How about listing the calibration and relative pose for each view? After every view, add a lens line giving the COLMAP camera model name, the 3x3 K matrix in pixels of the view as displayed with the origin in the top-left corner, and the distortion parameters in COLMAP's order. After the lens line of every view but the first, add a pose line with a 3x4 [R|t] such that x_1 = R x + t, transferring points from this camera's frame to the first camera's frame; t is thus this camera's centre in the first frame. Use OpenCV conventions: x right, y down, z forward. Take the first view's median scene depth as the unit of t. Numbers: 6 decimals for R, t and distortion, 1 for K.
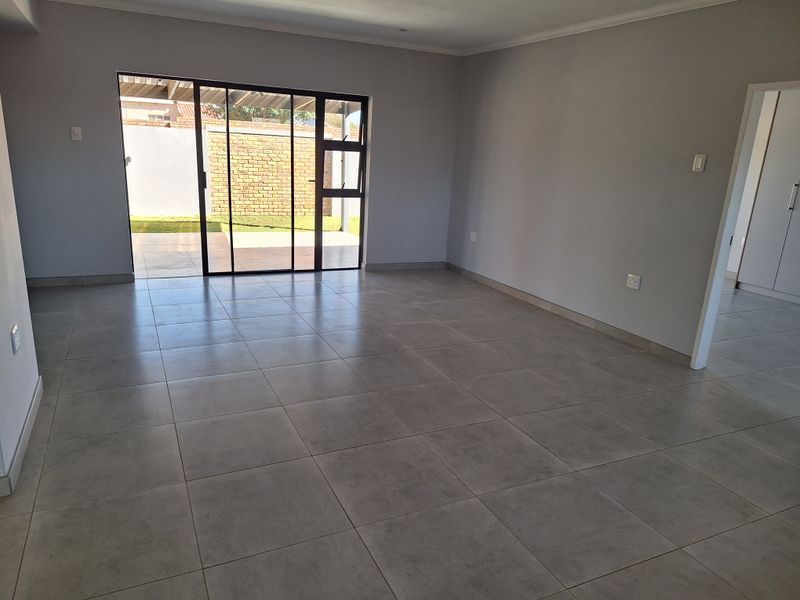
lens RADIAL K [[555.7, 0, 396.1], [0, 555.7, 311.8], [0, 0, 1]] dist [-0.003535, -0.003819]
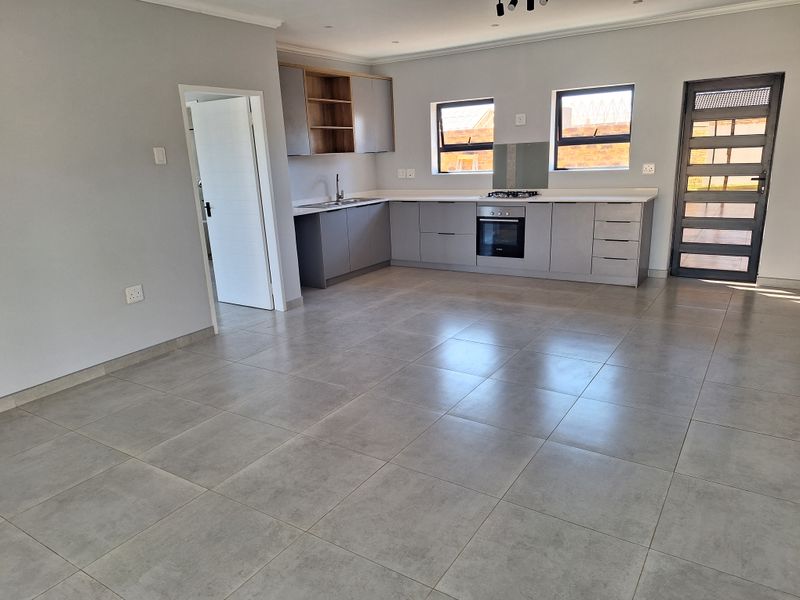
lens RADIAL K [[555.7, 0, 396.1], [0, 555.7, 311.8], [0, 0, 1]] dist [-0.003535, -0.003819]
pose [[-0.521532, -0.262142, 0.811964, -0.517662], [0.258058, 0.858603, 0.442953, -0.314411], [-0.813271, 0.440548, -0.380141, 1.008514]]
